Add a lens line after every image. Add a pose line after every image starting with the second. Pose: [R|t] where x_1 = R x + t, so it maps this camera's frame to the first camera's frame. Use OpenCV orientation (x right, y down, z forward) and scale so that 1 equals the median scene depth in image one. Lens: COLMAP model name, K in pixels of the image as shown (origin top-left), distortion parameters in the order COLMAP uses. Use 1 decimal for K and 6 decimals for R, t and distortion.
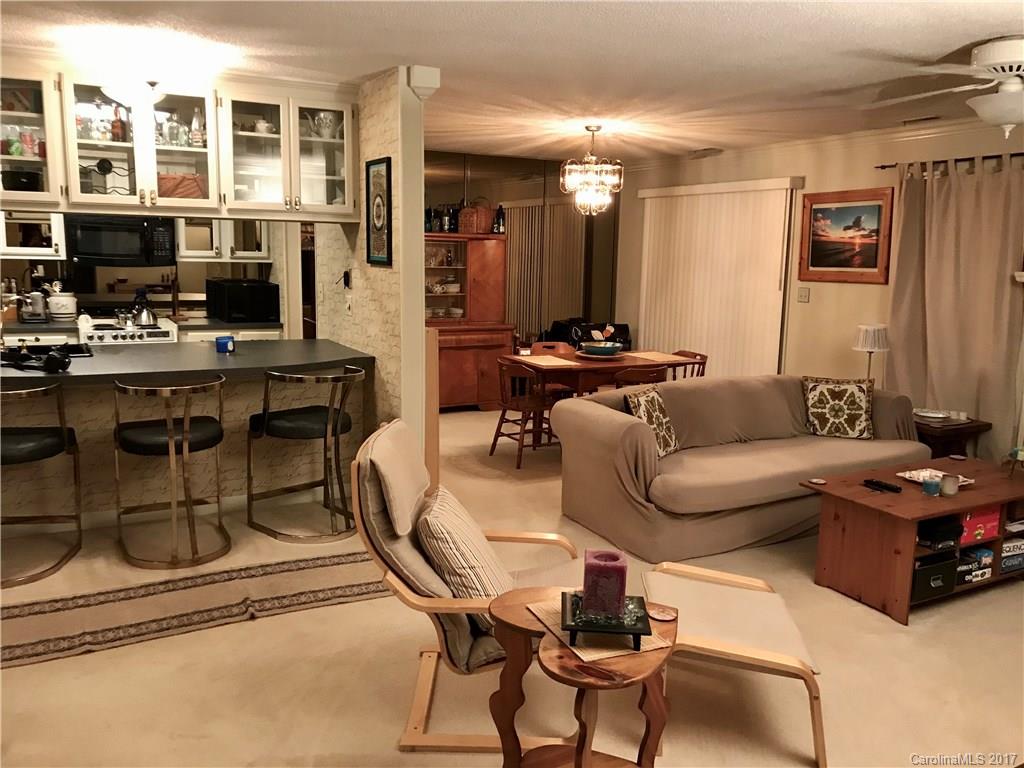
lens RADIAL K [[835.7, 0, 513.0], [0, 835.7, 370.2], [0, 0, 1]] dist [0.027705, -0.047202]
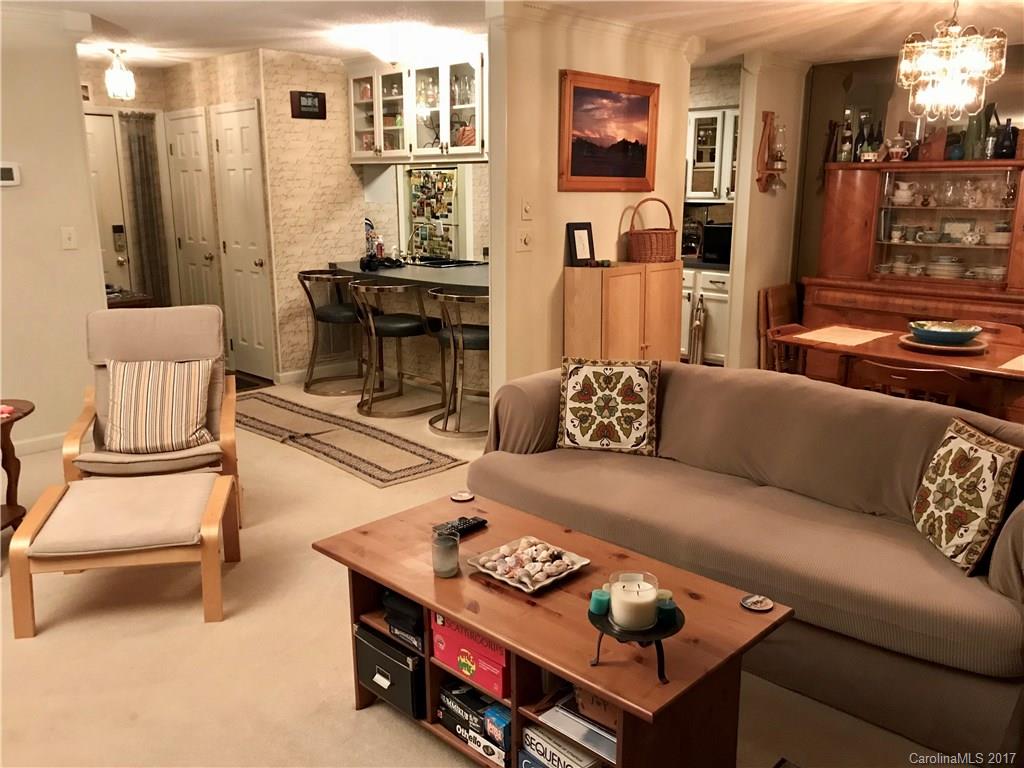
lens RADIAL K [[835.7, 0, 519.1], [0, 835.7, 382.7], [0, 0, 1]] dist [0.027705, -0.047202]
pose [[0.299217, 0.194086, -0.934238, 0.812952], [-0.132782, 0.978038, 0.160659, -0.065092], [0.944901, 0.075978, 0.318416, 0.650543]]
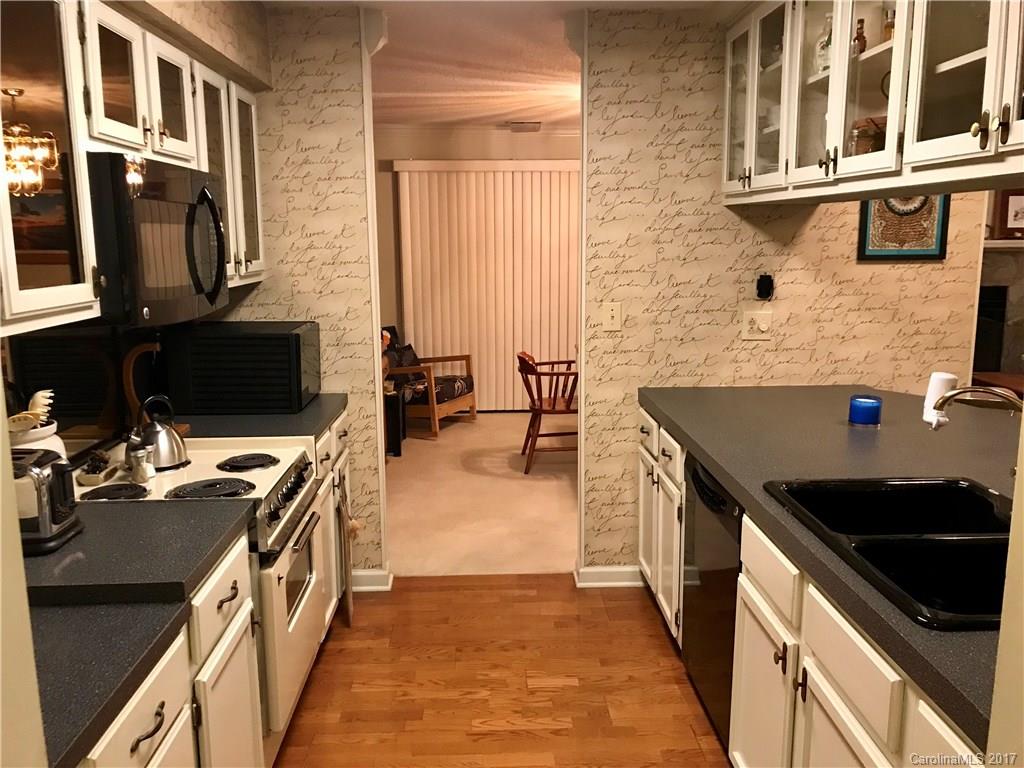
lens RADIAL K [[835.7, 0, 510.4], [0, 835.7, 381.4], [0, 0, 1]] dist [0.027705, -0.047202]
pose [[0.445814, -0.180905, 0.876655, -0.969368], [0.145819, 0.980960, 0.128274, -0.162467], [-0.883169, 0.070647, 0.463705, 0.940717]]
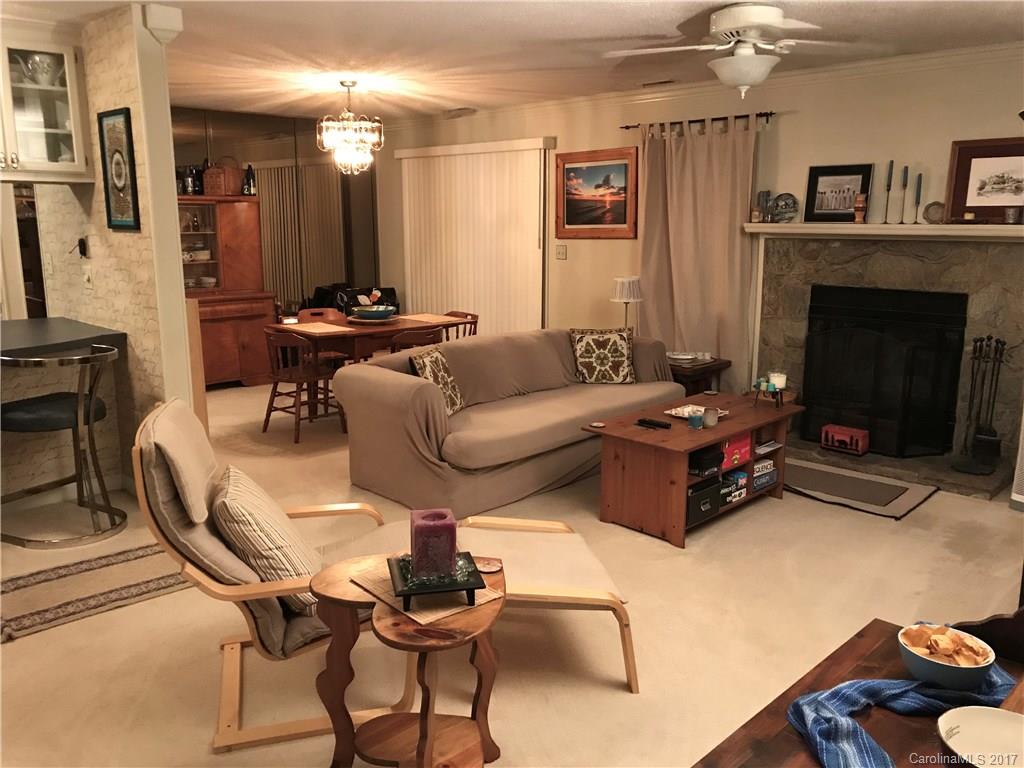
lens RADIAL K [[835.7, 0, 511.0], [0, 835.7, 373.2], [0, 0, 1]] dist [0.027705, -0.047202]
pose [[0.956165, -0.072438, 0.283726, -0.028859], [0.060085, 0.996837, 0.052015, 0.004536], [-0.286596, -0.032688, 0.957494, 0.018956]]
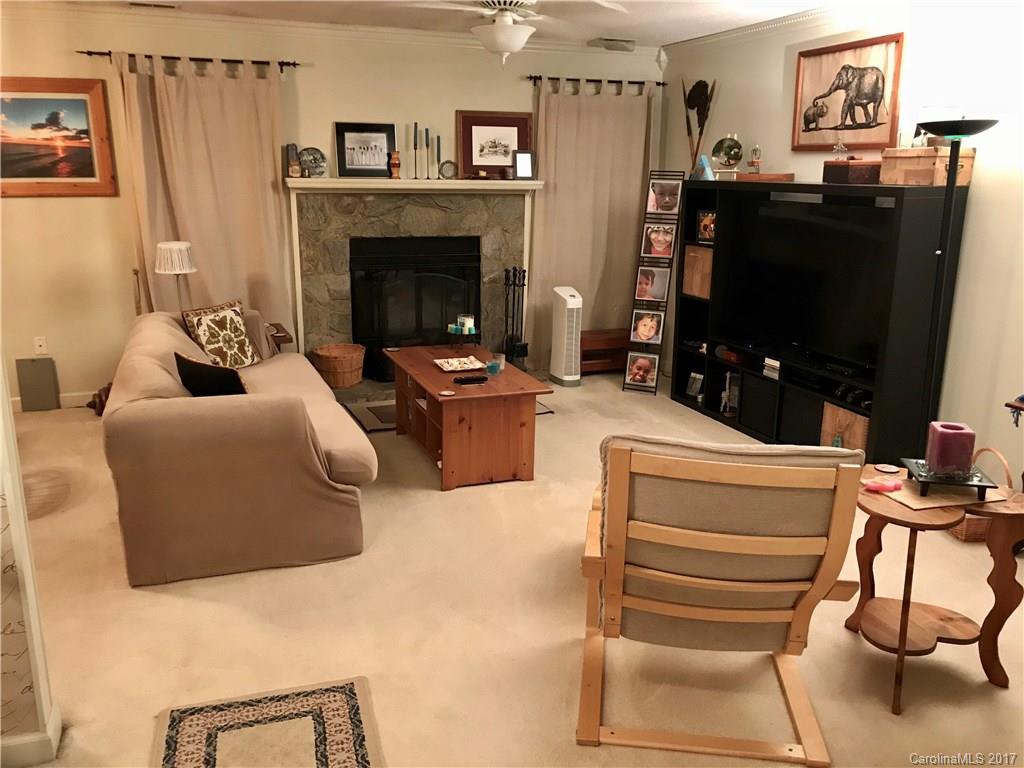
lens RADIAL K [[835.7, 0, 516.6], [0, 835.7, 380.1], [0, 0, 1]] dist [0.027705, -0.047202]
pose [[0.122975, -0.255360, 0.958993, -0.476897], [0.132632, 0.961888, 0.239123, -0.091177], [-0.983507, 0.097787, 0.152157, 0.609081]]
